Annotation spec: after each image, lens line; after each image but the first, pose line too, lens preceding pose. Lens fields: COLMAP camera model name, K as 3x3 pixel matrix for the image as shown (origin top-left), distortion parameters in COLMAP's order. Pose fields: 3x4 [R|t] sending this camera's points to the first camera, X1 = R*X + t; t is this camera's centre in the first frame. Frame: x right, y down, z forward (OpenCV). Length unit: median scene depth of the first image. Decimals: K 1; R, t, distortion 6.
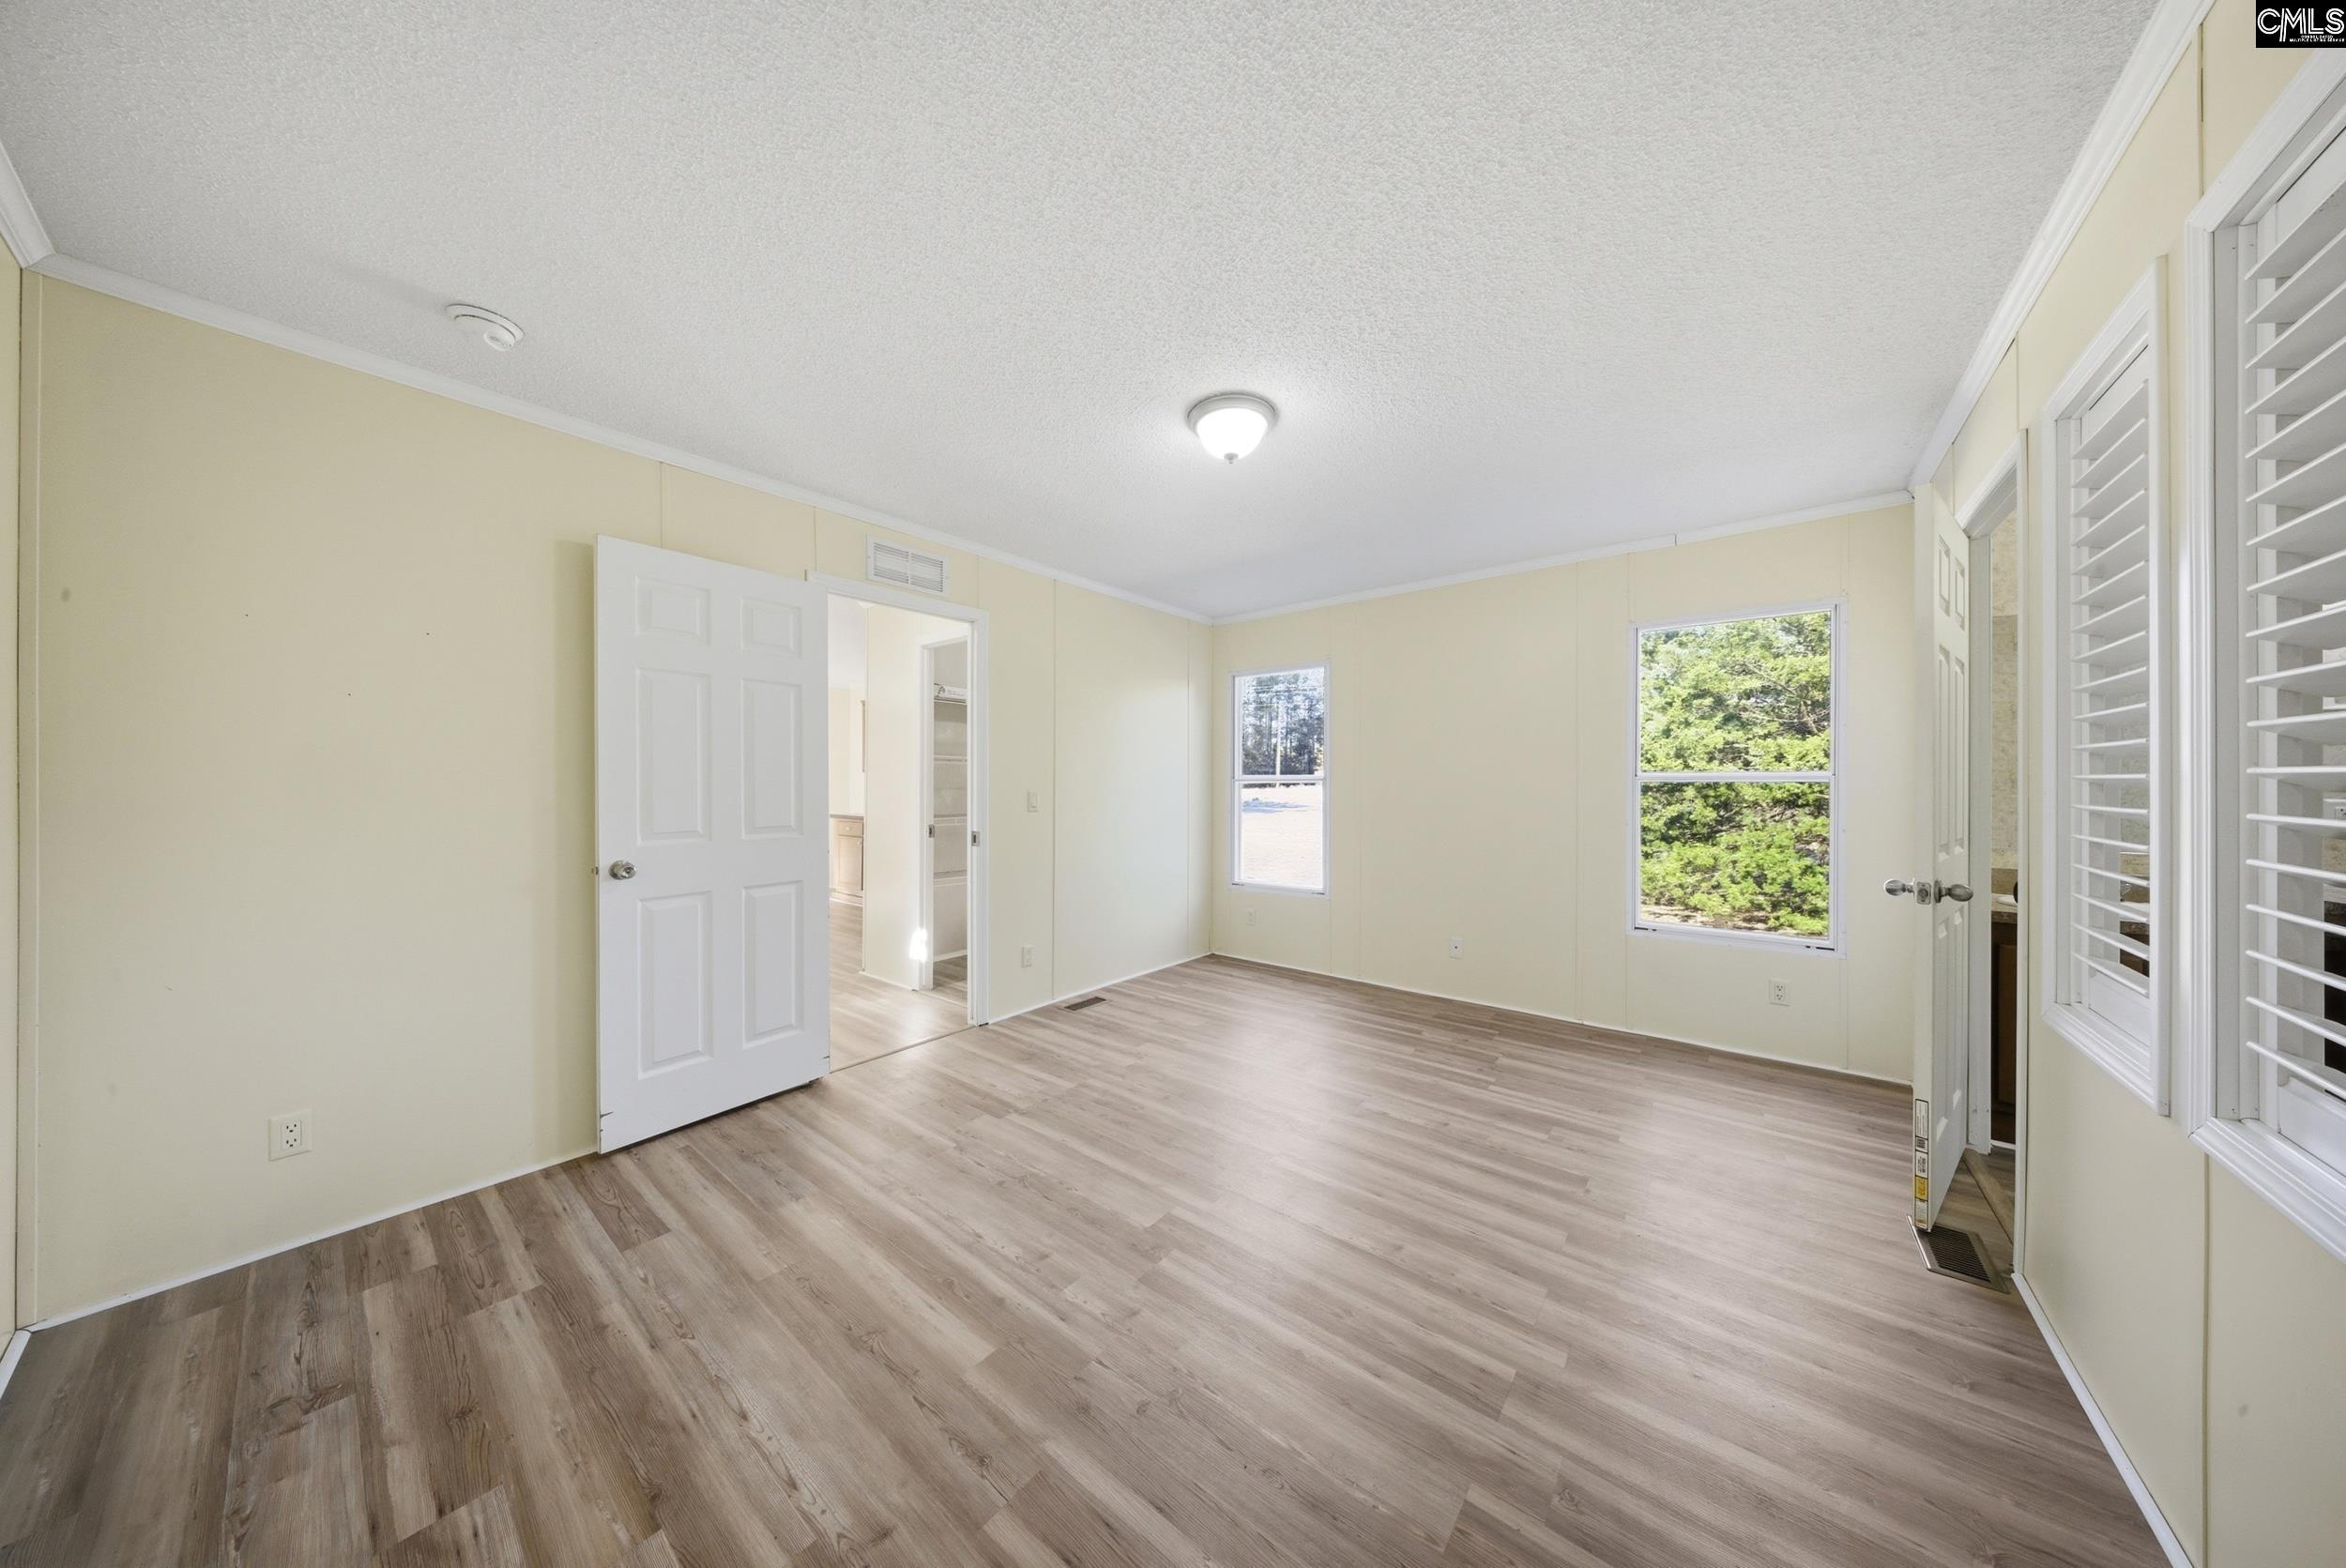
lens RADIAL K [[702.3, 0, 1192.6], [0, 702.3, 769.1], [0, 0, 1]] dist [-0.001892, -0.000985]
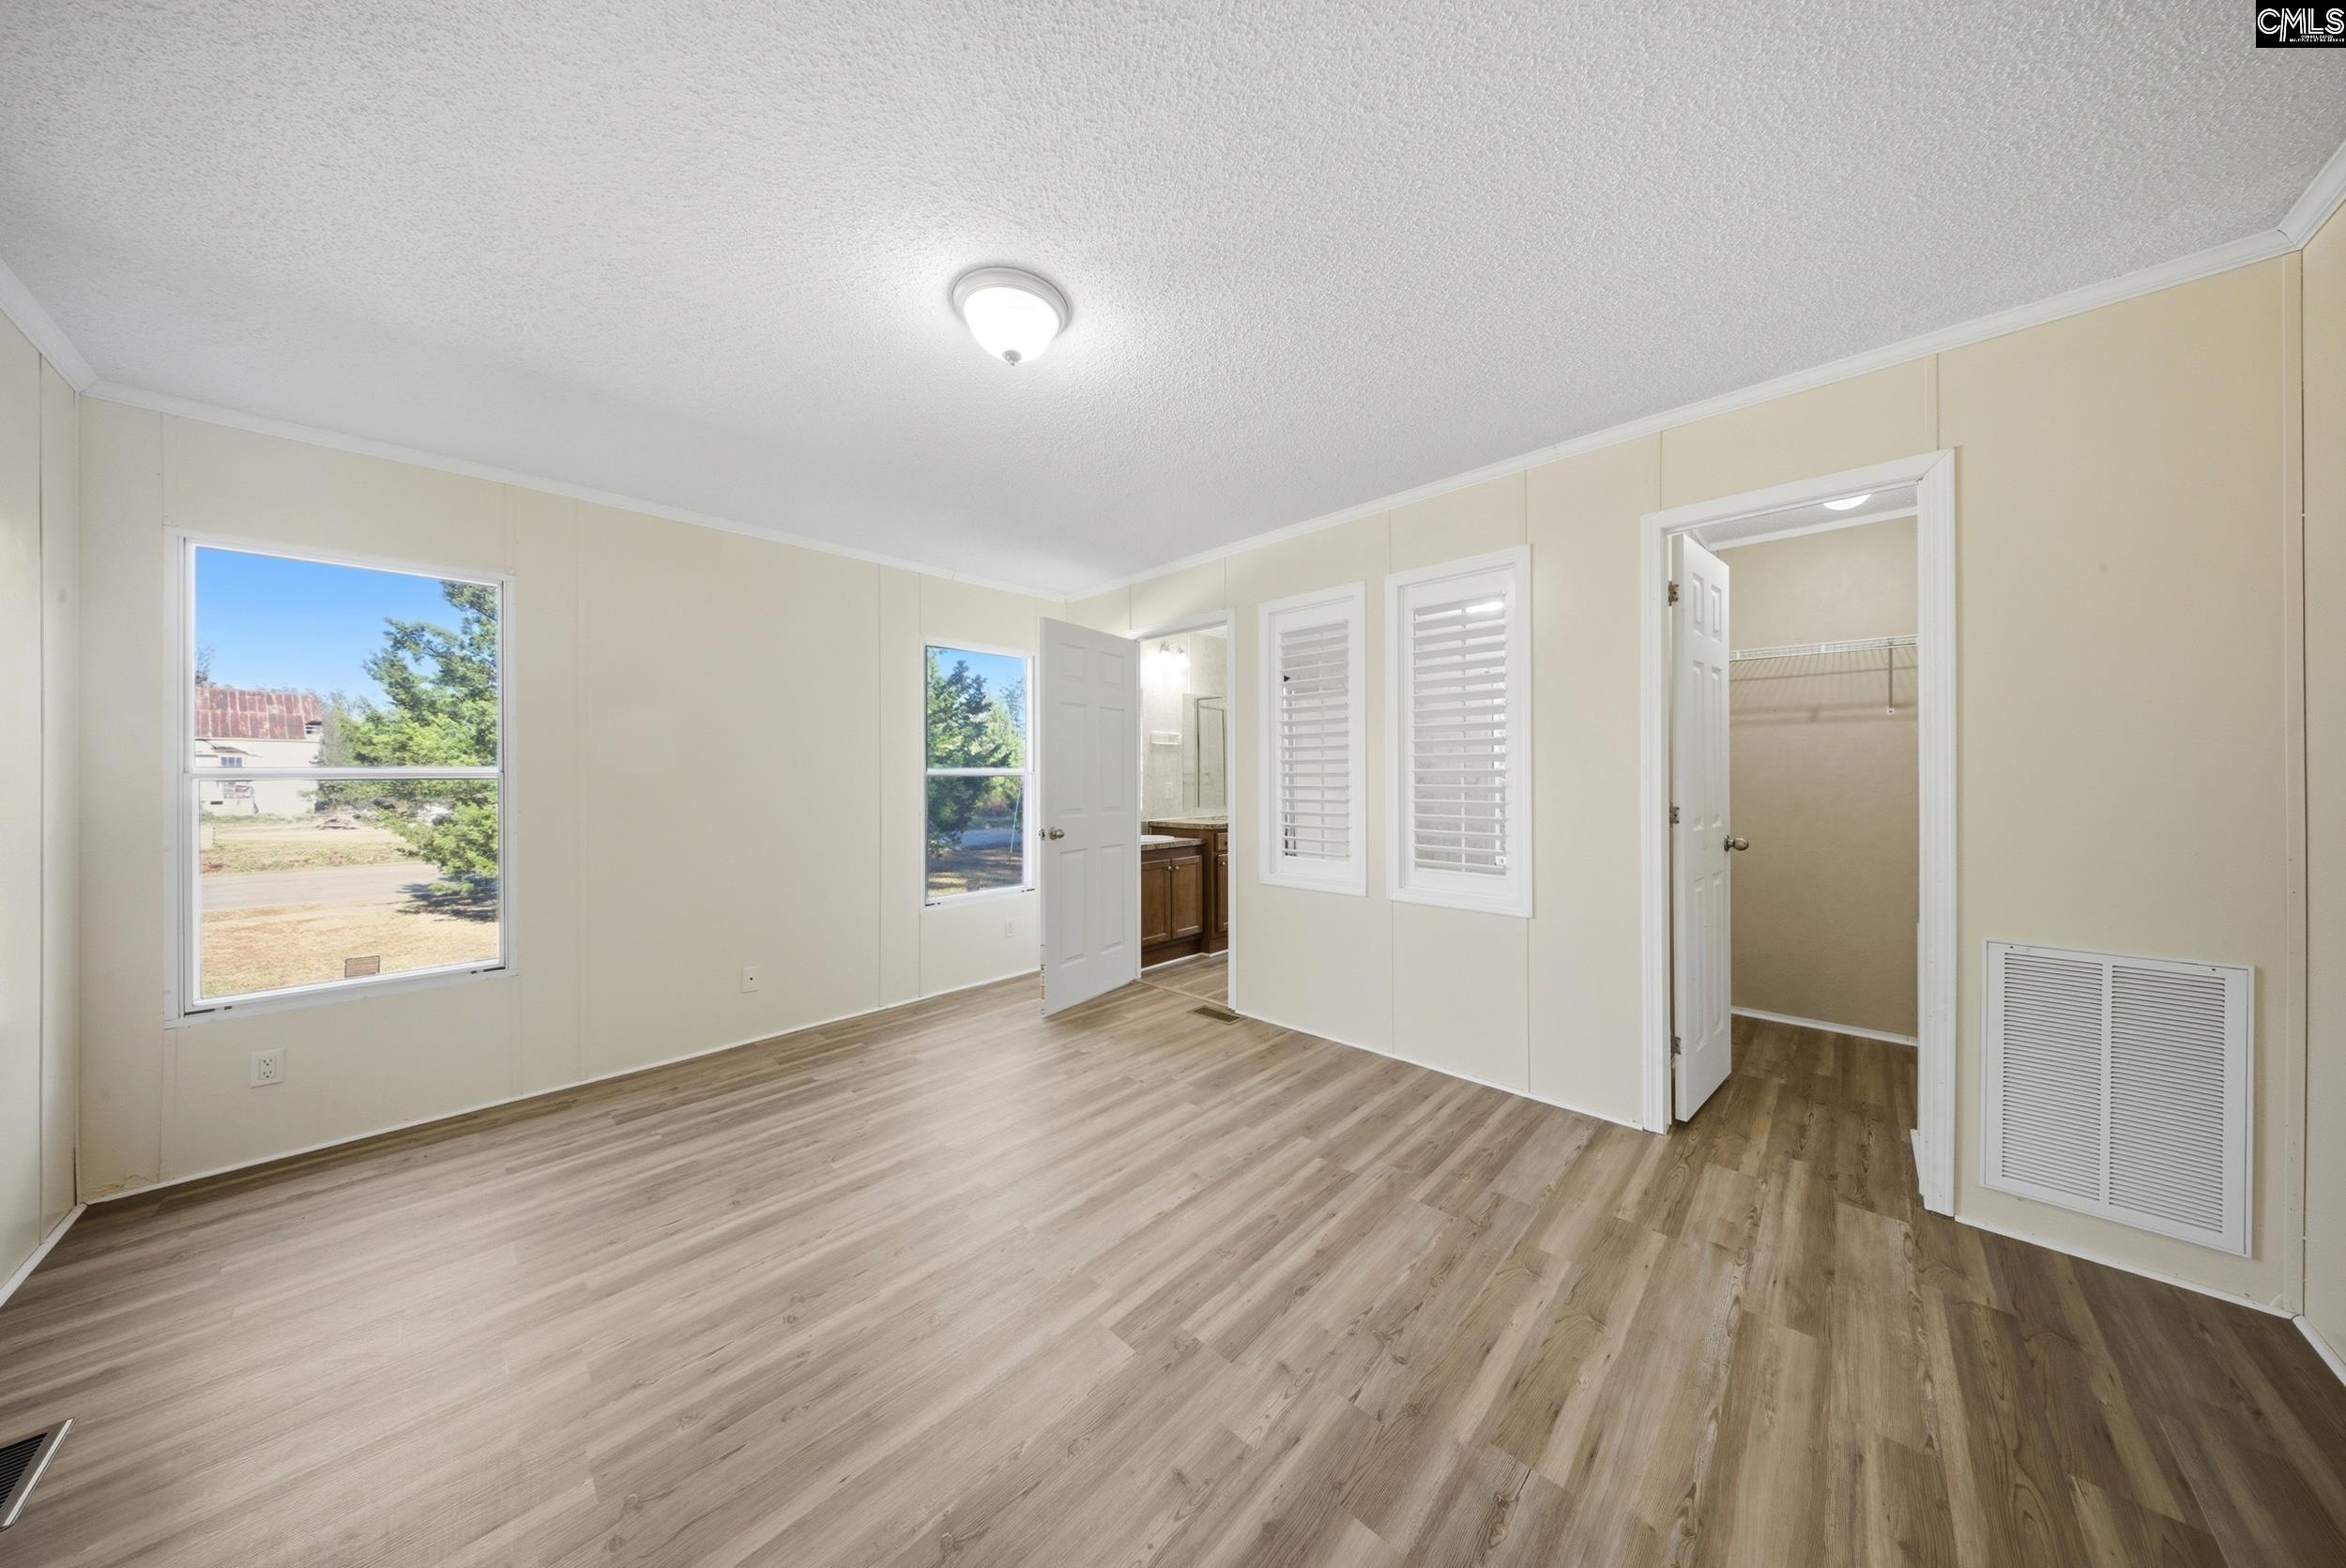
lens RADIAL K [[702.3, 0, 1177.3], [0, 702.3, 787.1], [0, 0, 1]] dist [-0.001892, -0.000985]
pose [[0.095692, -0.021501, 0.995179, -0.804986], [-0.007949, 0.999718, 0.022364, 0.011703], [-0.995379, -0.010051, 0.095494, 0.871726]]
